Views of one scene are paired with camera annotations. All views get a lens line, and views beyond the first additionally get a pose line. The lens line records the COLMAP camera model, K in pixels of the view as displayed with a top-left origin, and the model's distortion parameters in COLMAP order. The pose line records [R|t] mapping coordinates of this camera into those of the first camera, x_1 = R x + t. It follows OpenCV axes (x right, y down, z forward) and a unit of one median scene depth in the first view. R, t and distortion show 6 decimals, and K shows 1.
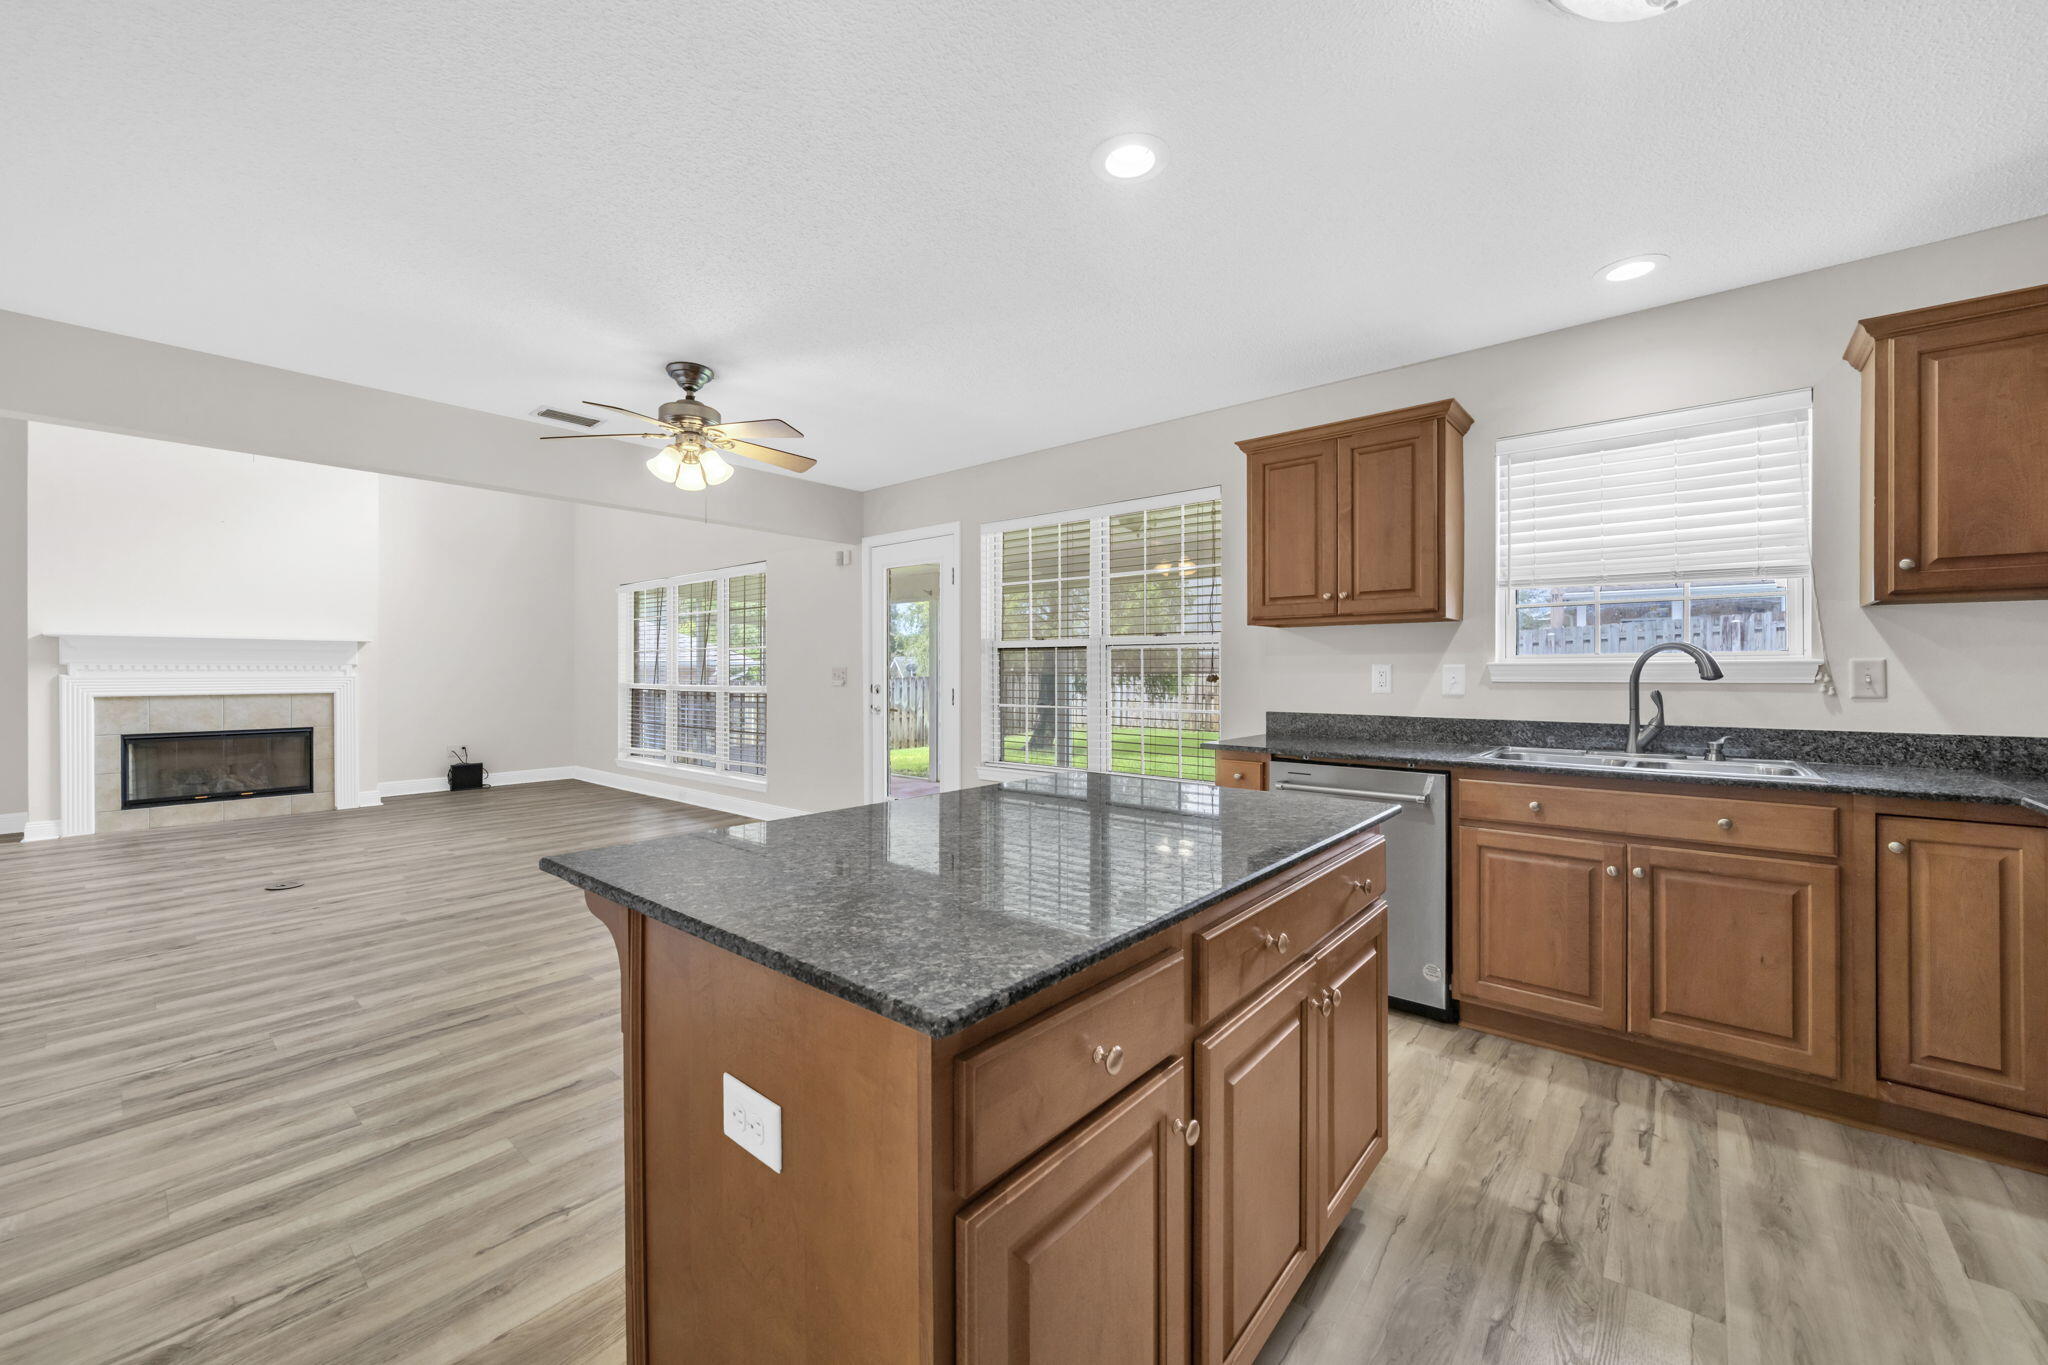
lens RADIAL K [[785.0, 0, 1015.4], [0, 785.0, 684.5], [0, 0, 1]] dist [-0.006013, 0.000139]
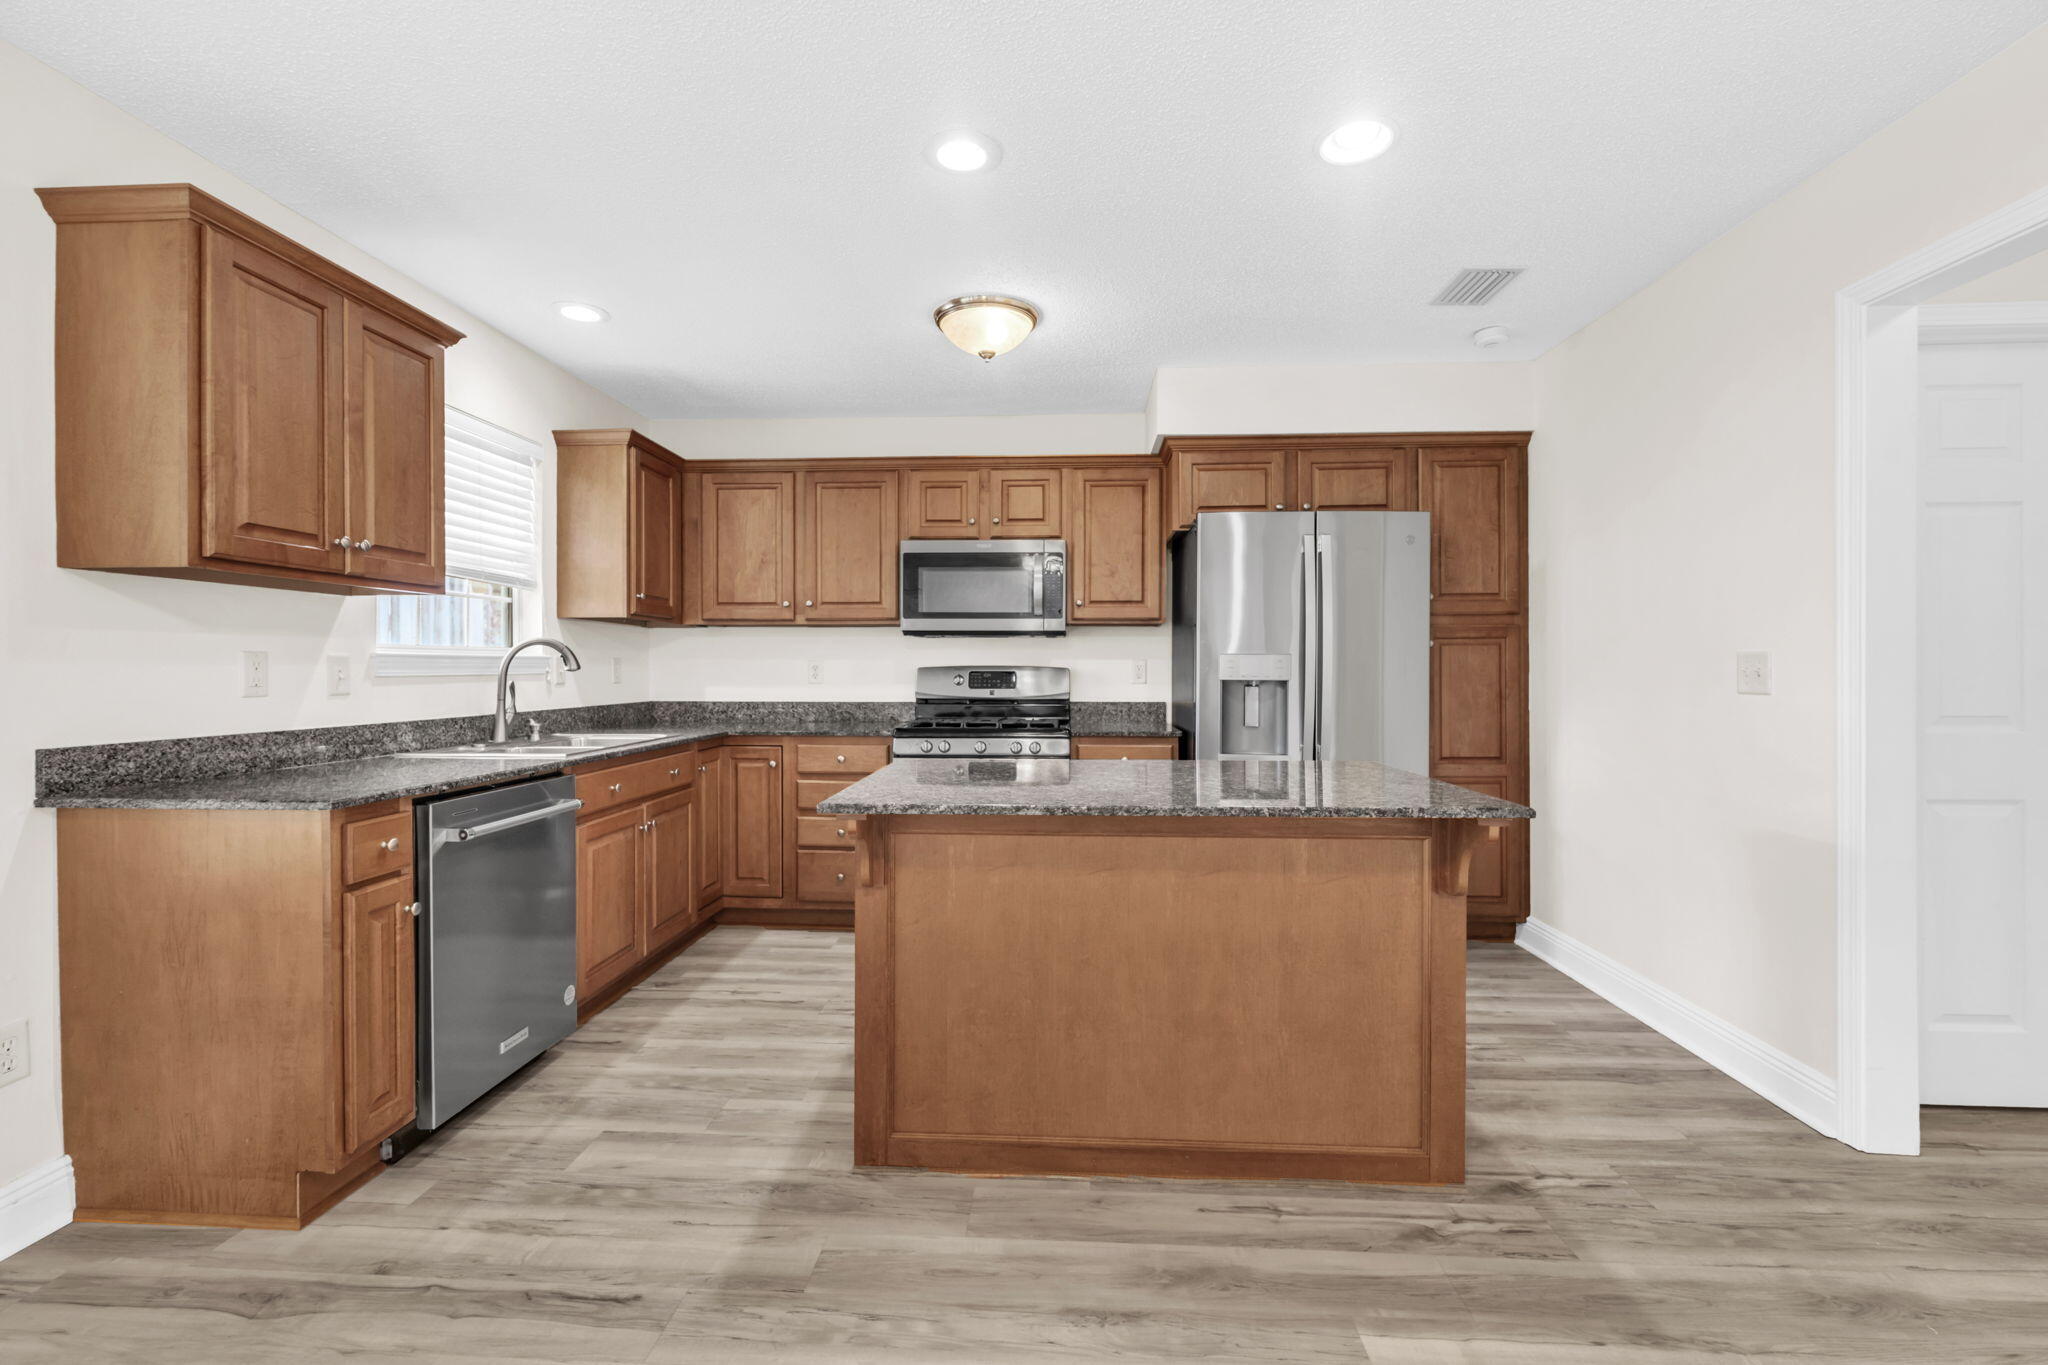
lens RADIAL K [[878.1, 0, 1015.7], [0, 878.1, 670.8], [0, 0, 1]] dist [-0.003569, 0.000618]
pose [[-0.599464, -0.001859, 0.800399, -0.484124], [0.015597, 0.999780, 0.014004, -0.010970], [-0.800250, 0.020879, -0.599304, 0.978059]]
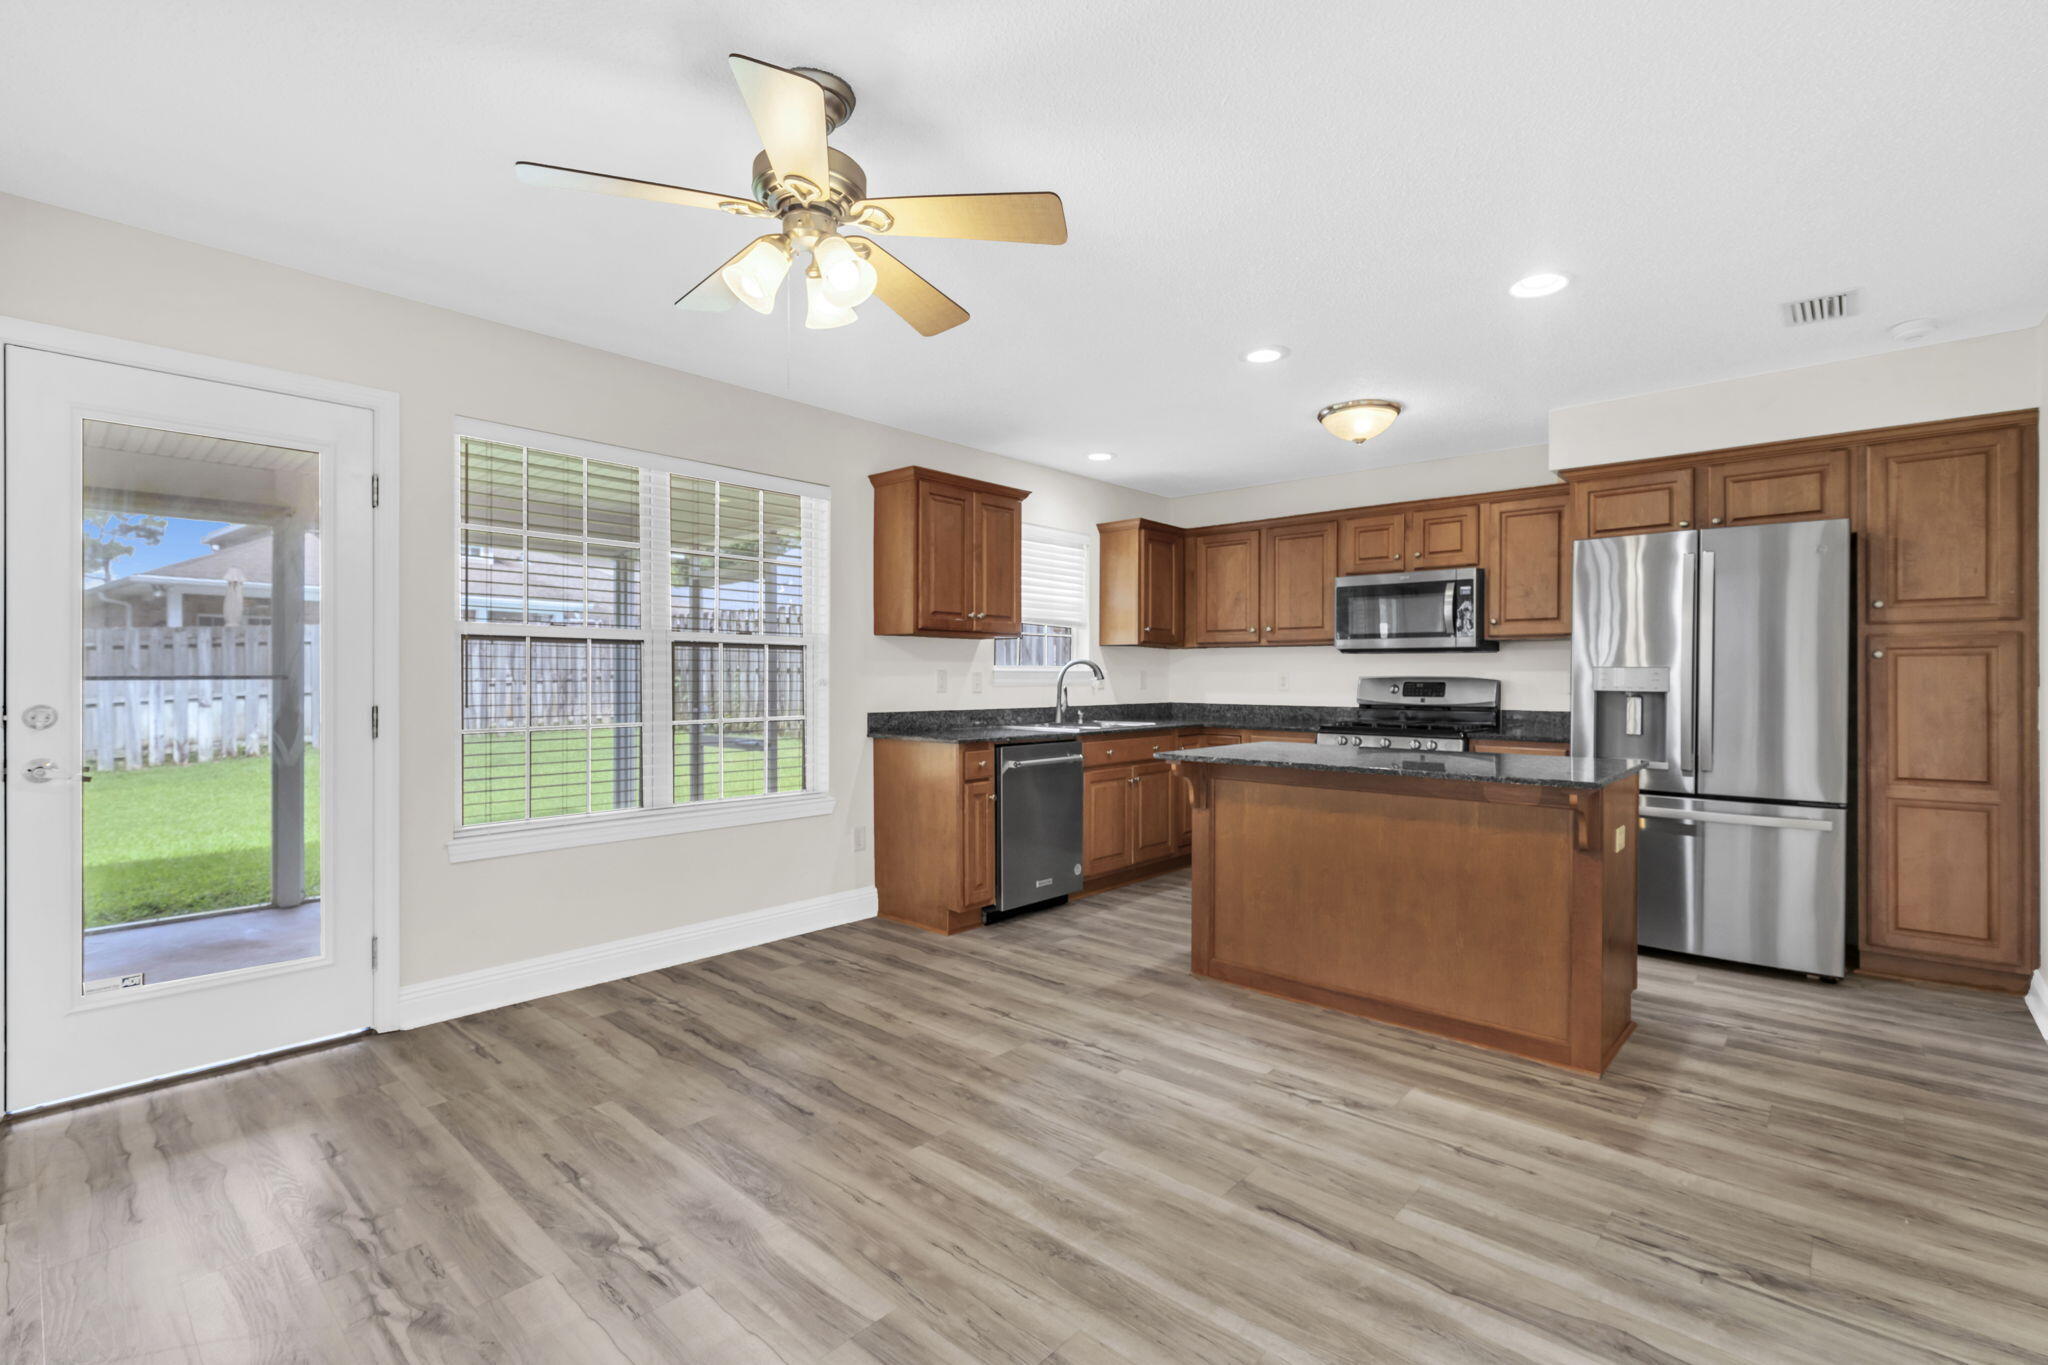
lens RADIAL K [[906.0, 0, 1026.5], [0, 906.0, 683.8], [0, 0, 1]] dist [0.004394, -0.000064]
pose [[0.028649, -0.006367, 0.999569, -1.039660], [0.016335, 0.999849, 0.005901, -0.009983], [-0.999456, 0.016159, 0.028749, 0.860660]]
